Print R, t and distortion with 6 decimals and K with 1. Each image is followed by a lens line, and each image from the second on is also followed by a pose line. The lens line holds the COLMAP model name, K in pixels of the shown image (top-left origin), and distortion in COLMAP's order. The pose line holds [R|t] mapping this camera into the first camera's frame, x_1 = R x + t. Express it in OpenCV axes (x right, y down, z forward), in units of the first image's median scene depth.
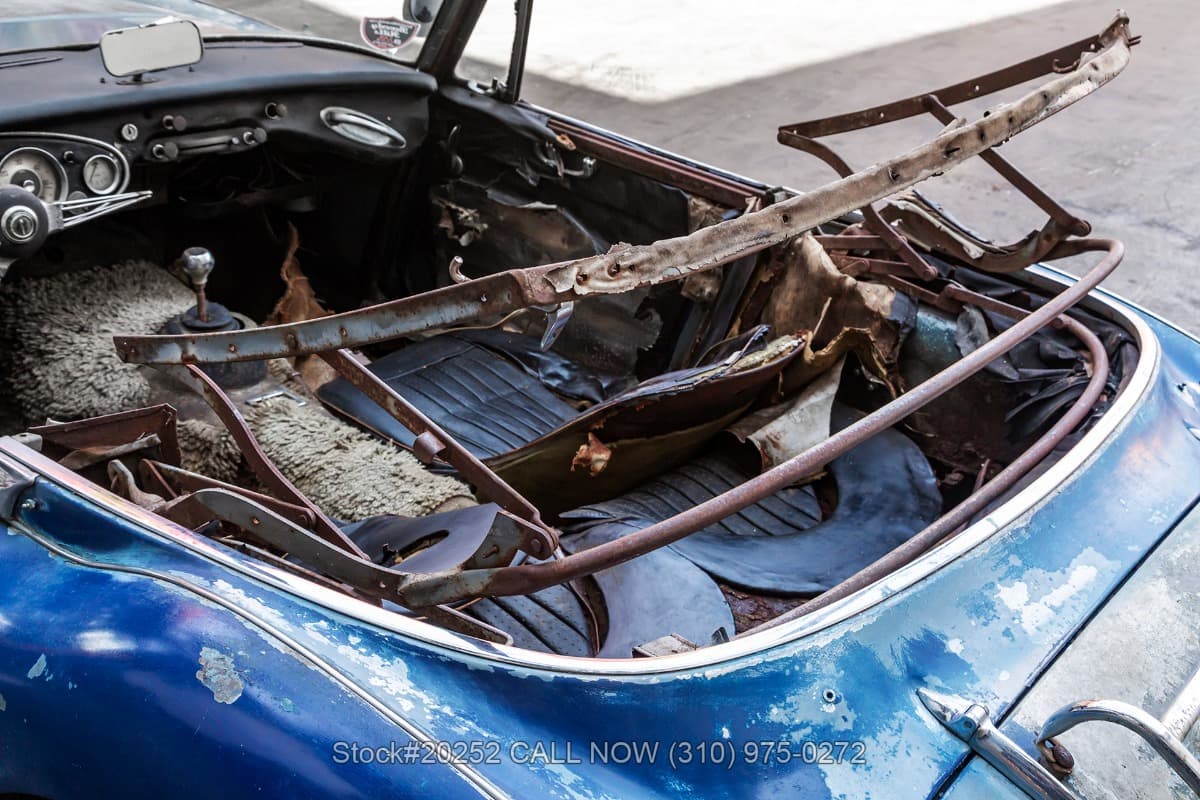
lens RADIAL K [[1380.7, 0, 600.0], [0, 1380.7, 400.0], [0, 0, 1]] dist [0.097125, -0.007973]
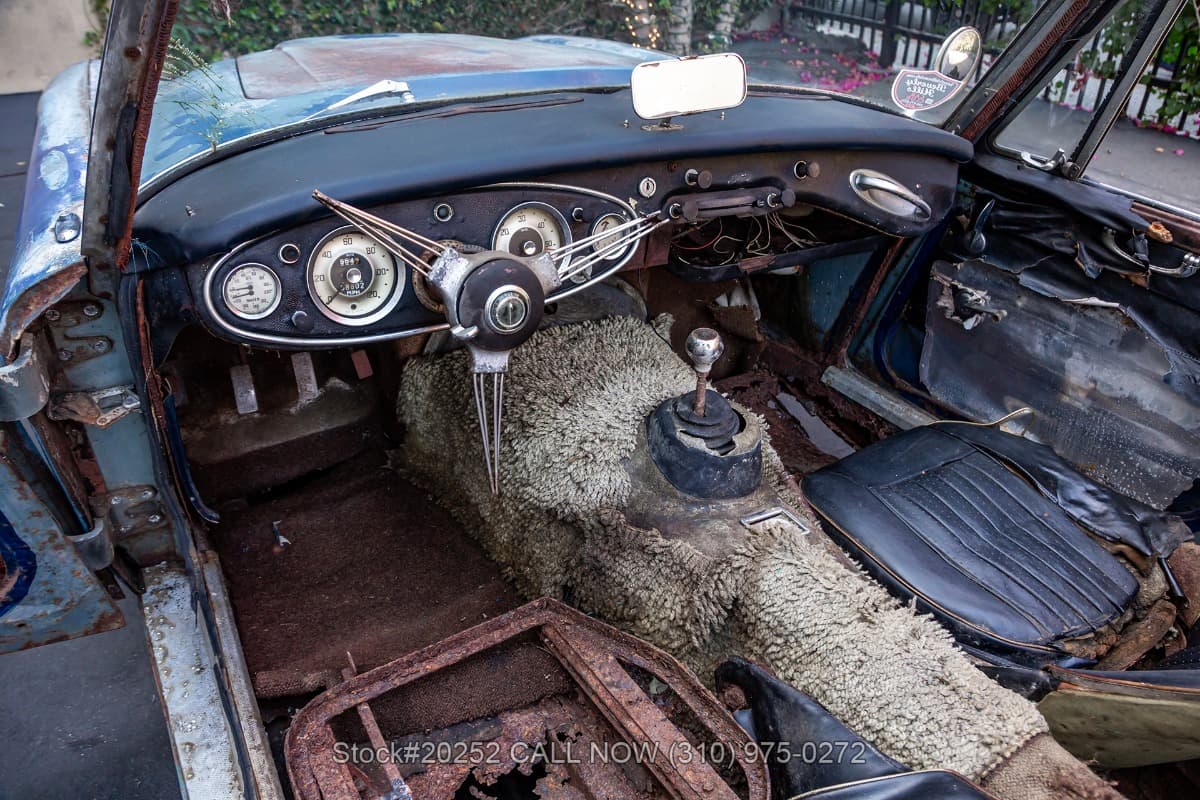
lens RADIAL K [[891.9, 0, 600.0], [0, 891.9, 400.0], [0, 0, 1]] dist [-0.104019, -0.001638]
pose [[0.947895, 0.124347, -0.293314, -0.184806], [-0.110953, 0.991894, 0.061940, -0.091314], [0.298638, -0.026168, 0.954008, 0.467039]]
